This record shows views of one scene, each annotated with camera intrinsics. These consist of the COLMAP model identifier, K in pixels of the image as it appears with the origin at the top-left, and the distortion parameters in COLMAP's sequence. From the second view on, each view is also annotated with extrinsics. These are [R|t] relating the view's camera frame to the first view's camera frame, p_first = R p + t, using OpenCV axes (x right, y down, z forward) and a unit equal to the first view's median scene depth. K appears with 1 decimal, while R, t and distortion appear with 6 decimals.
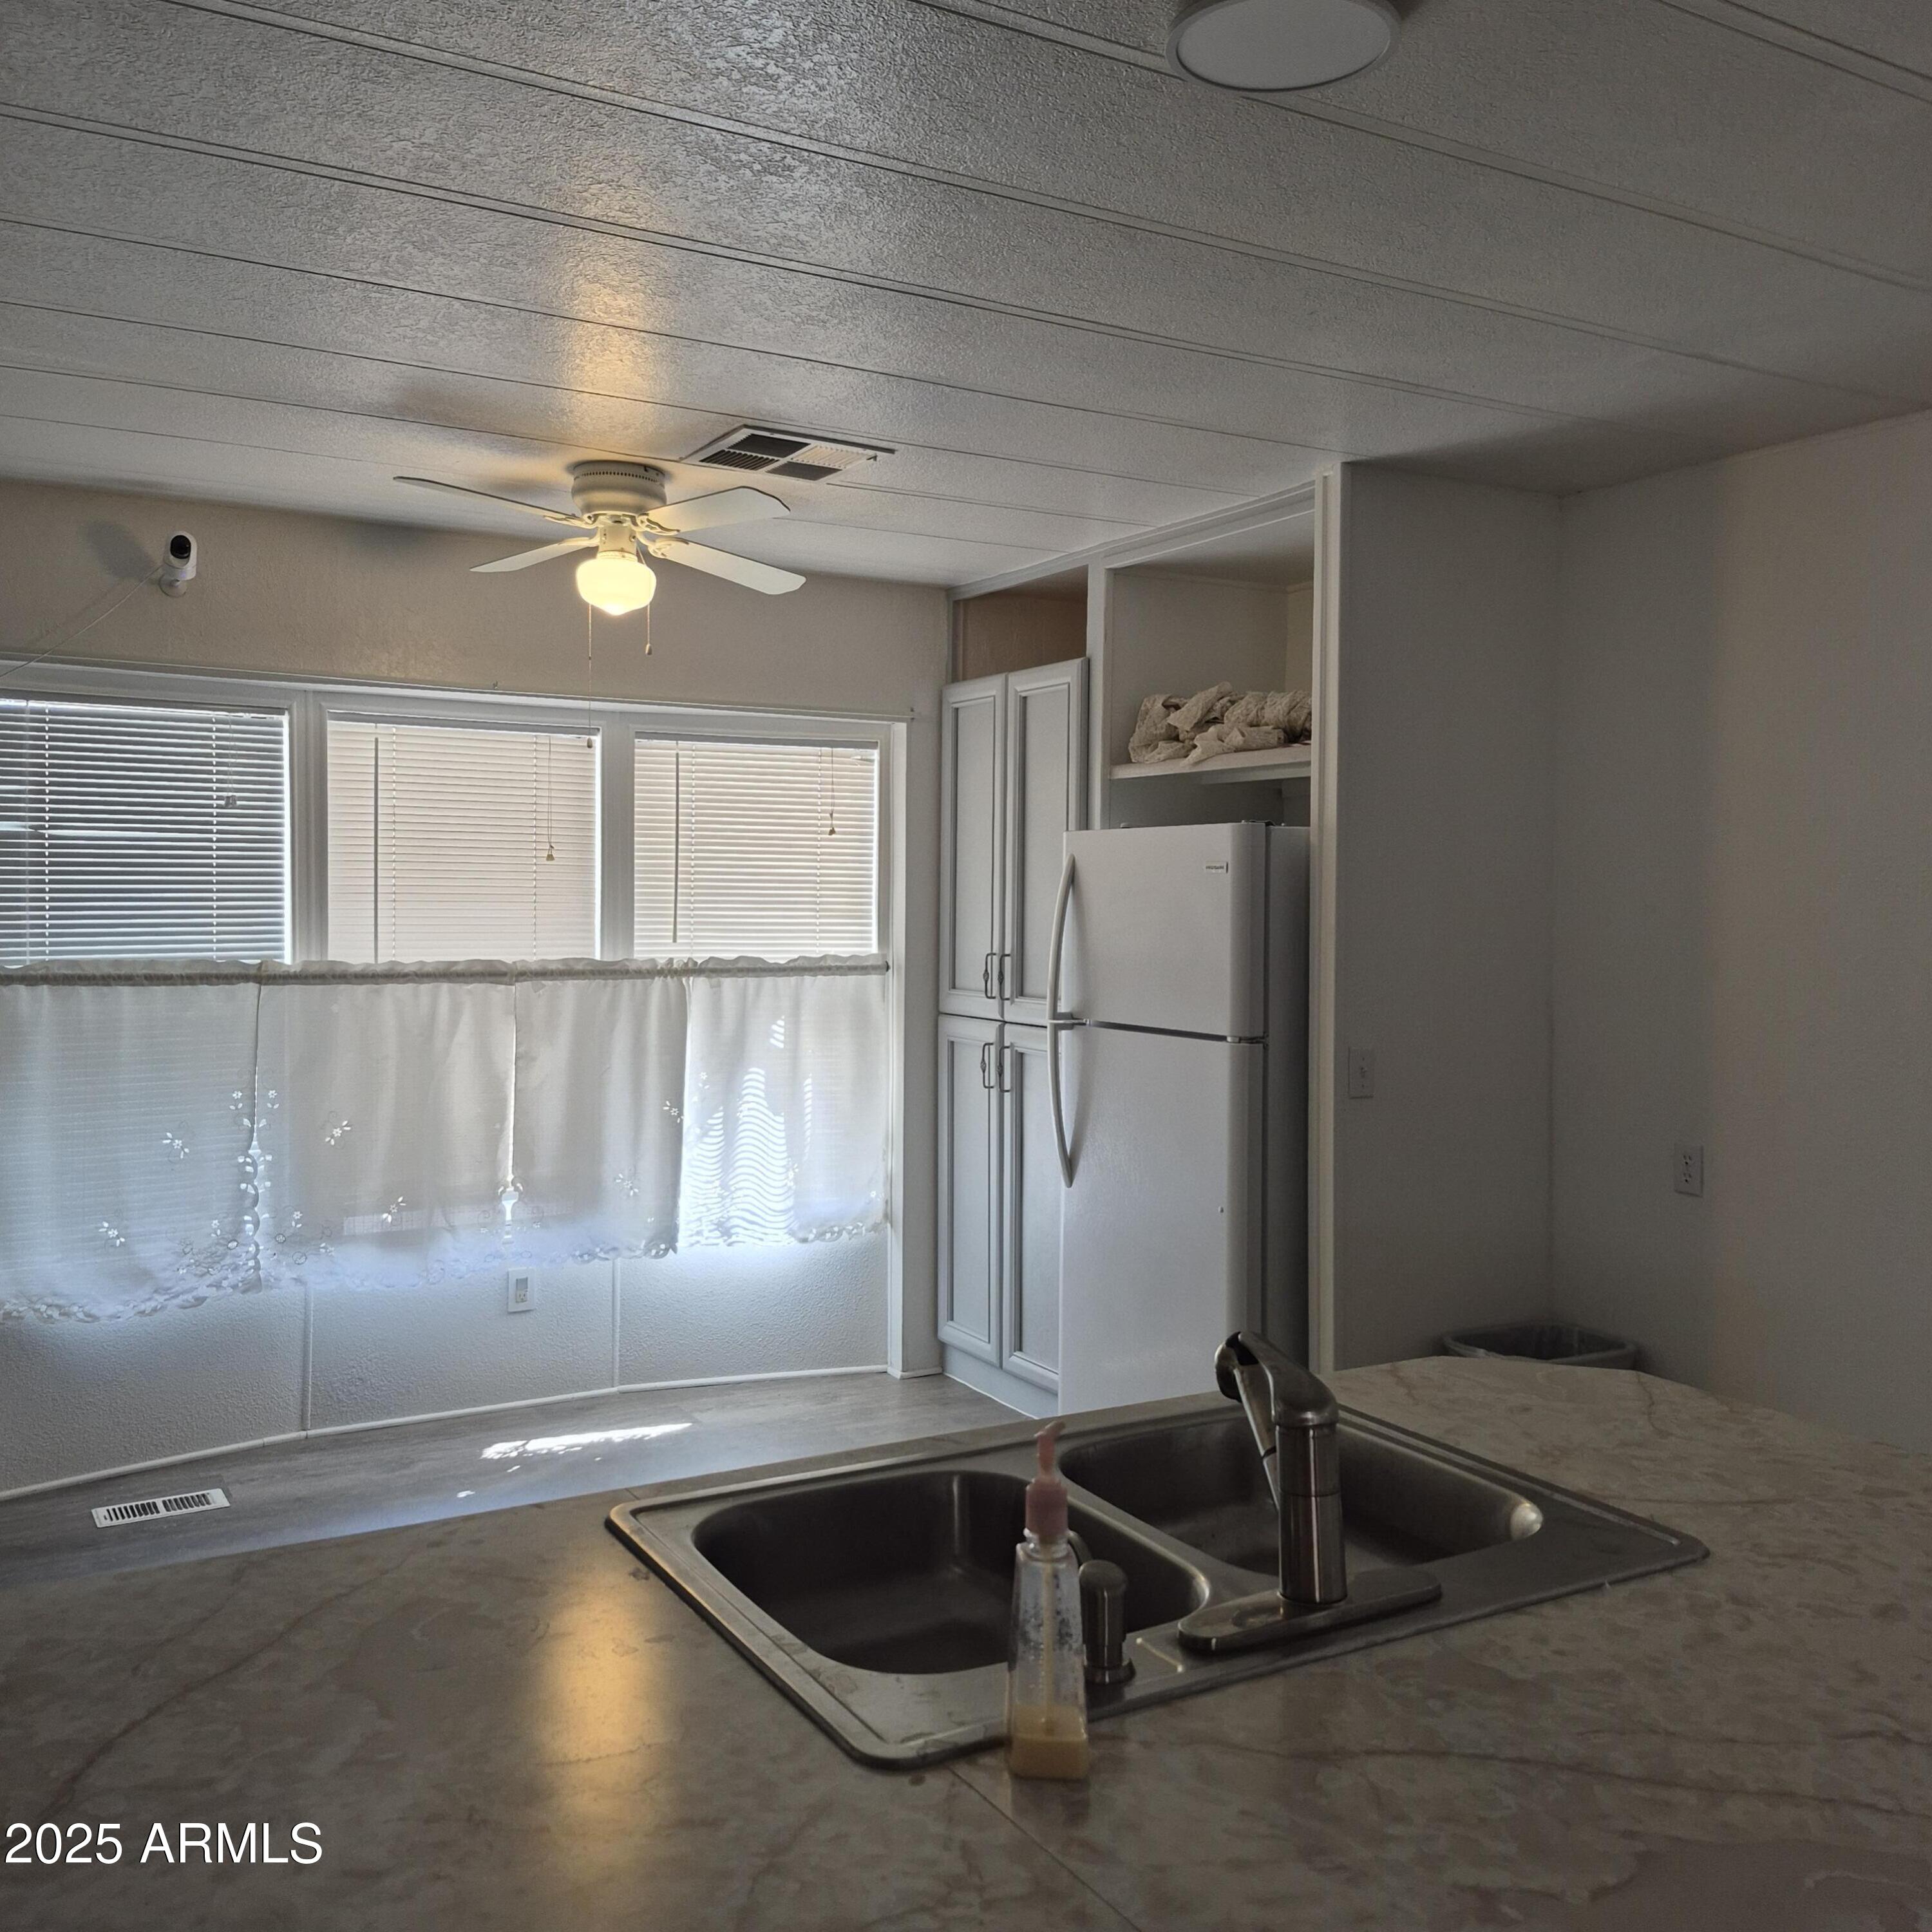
lens RADIAL K [[1802.0, 0, 974.9], [0, 1802.0, 963.8], [0, 0, 1]] dist [0.028798, 0.000000]
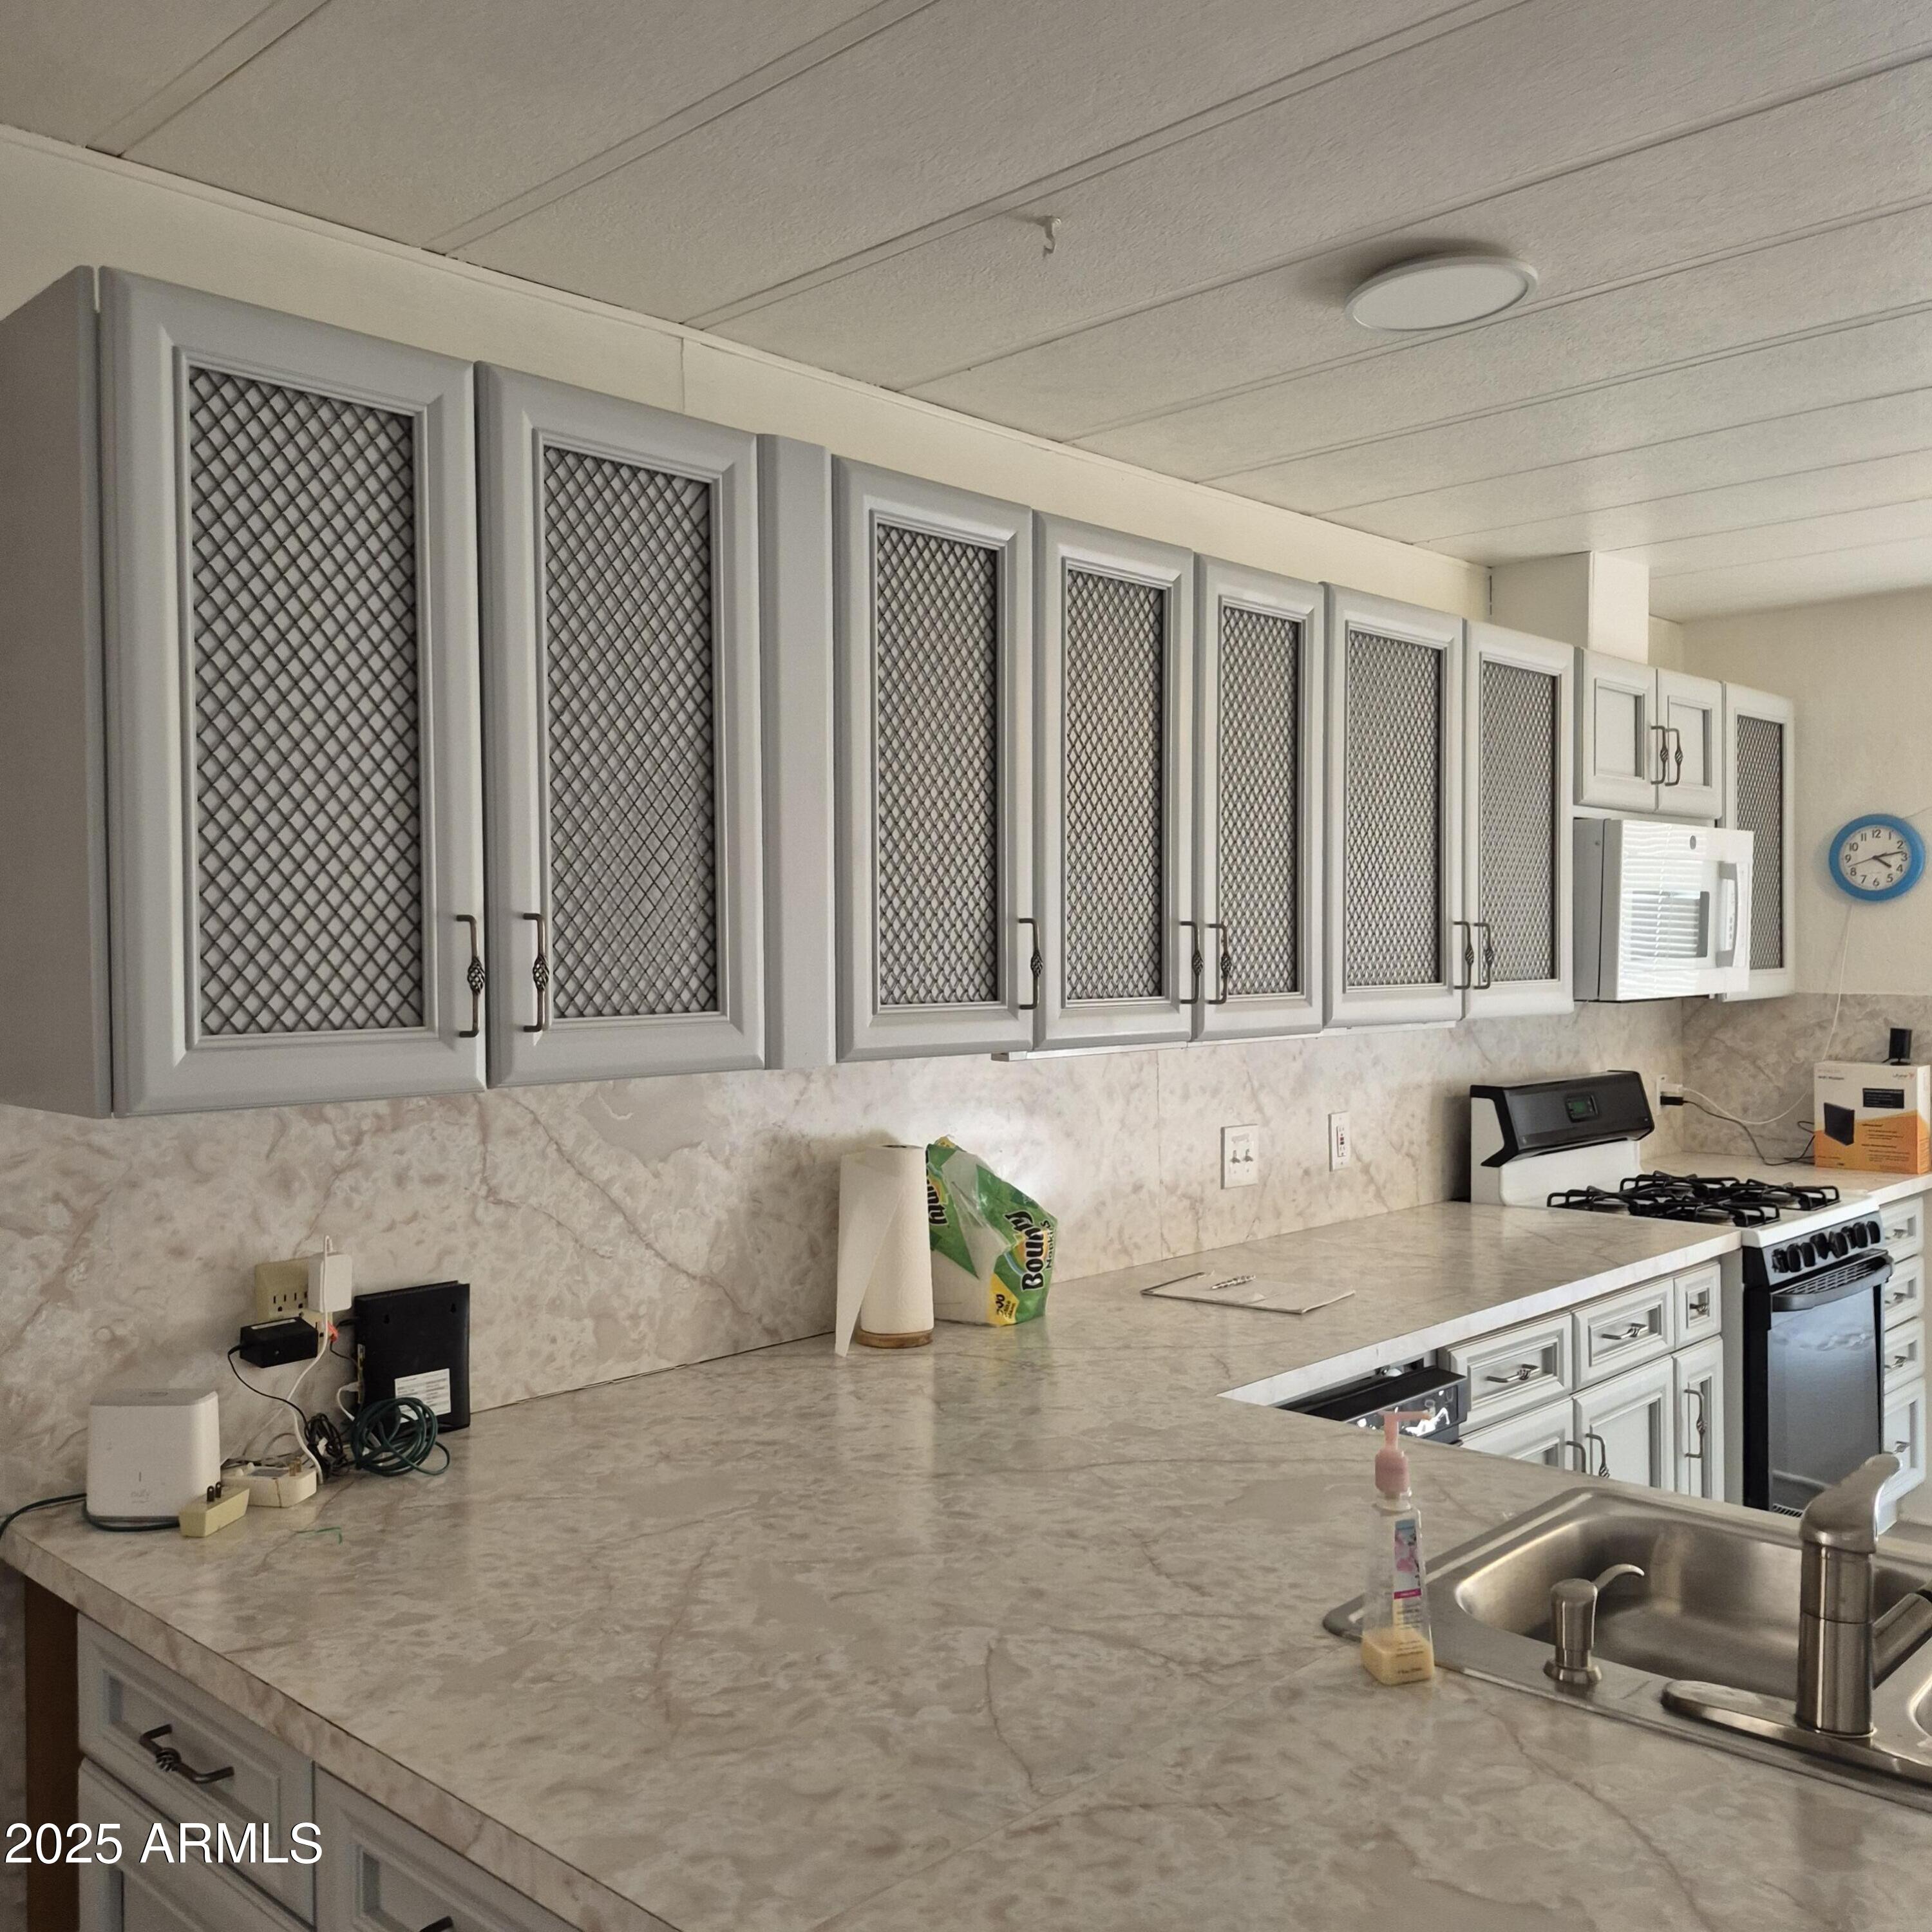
lens RADIAL K [[1802.0, 0, 926.8], [0, 1802.0, 963.7], [0, 0, 1]] dist [0.028798, 0.000000]
pose [[0.263088, -0.000395, -0.964772, 1.215163], [-0.018144, 0.999821, -0.005358, -0.050481], [0.964601, 0.018914, 0.263034, 0.333576]]
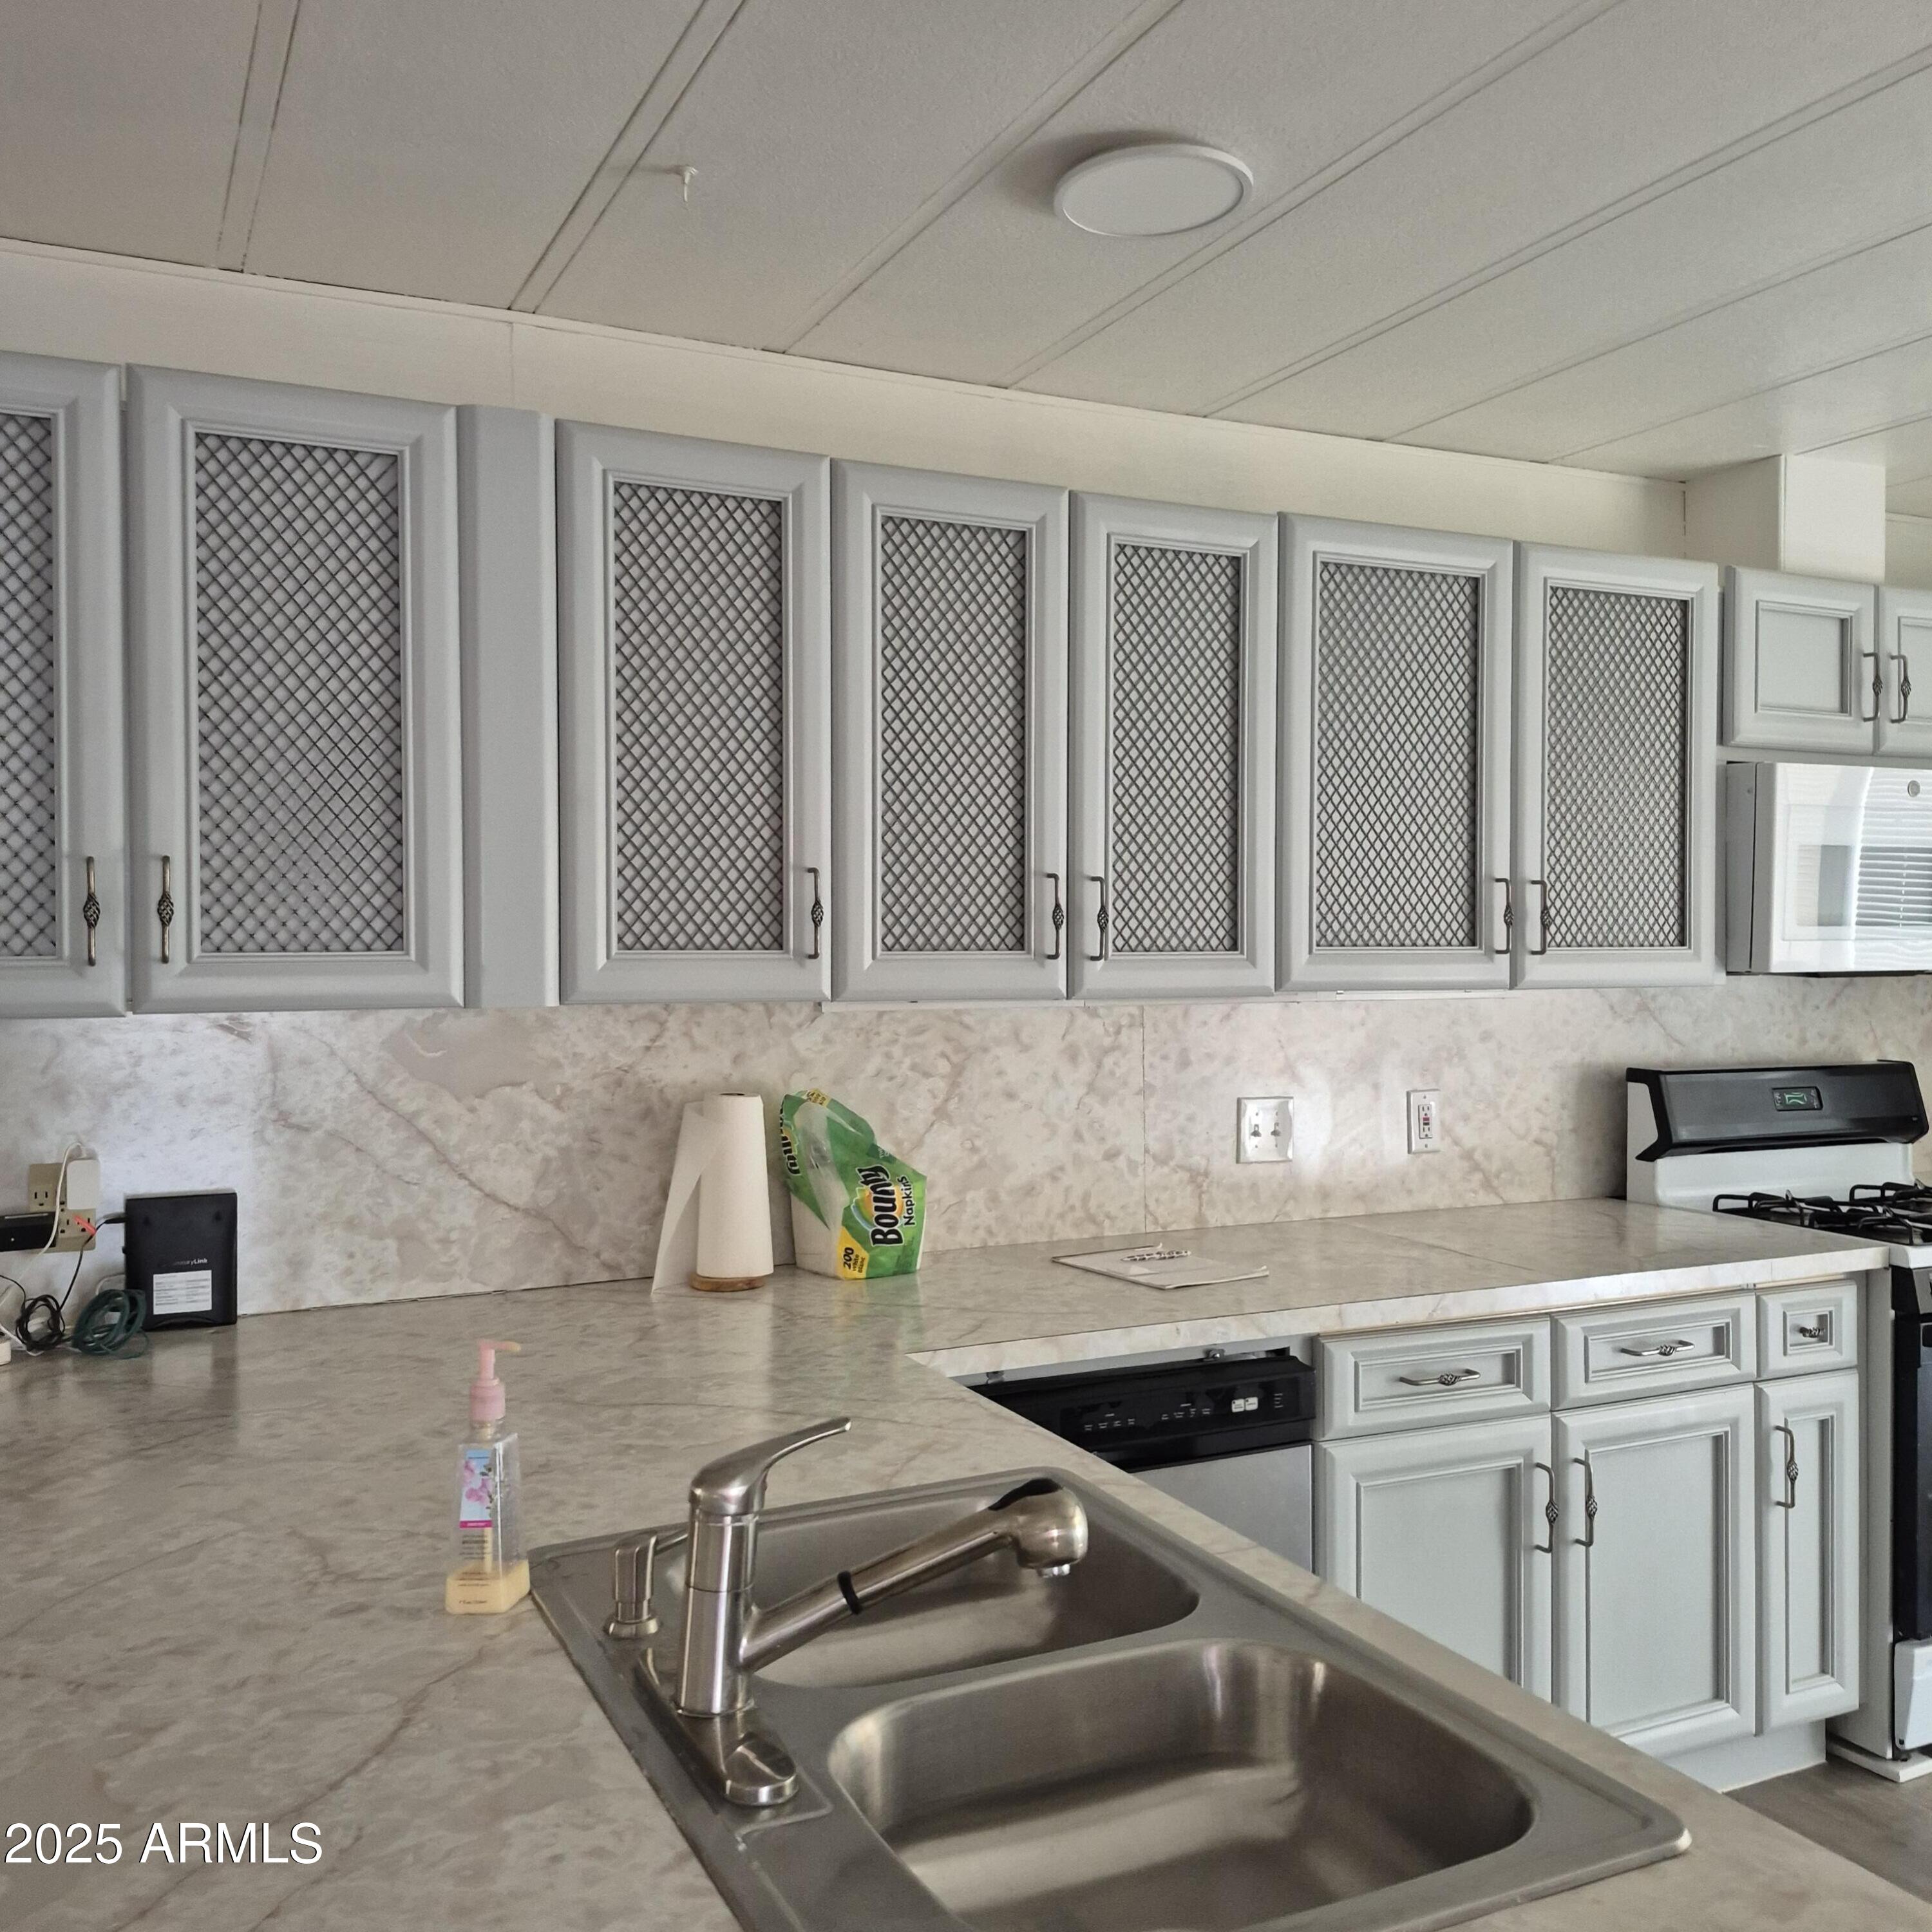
lens RADIAL K [[1802.0, 0, 1009.7], [0, 1802.0, 945.9], [0, 0, 1]] dist [0.028798, 0.000000]
pose [[-0.074077, -0.003266, -0.997247, 1.297903], [-0.028450, 0.999595, -0.001161, -0.028716], [0.996847, 0.028286, -0.074140, 1.465800]]
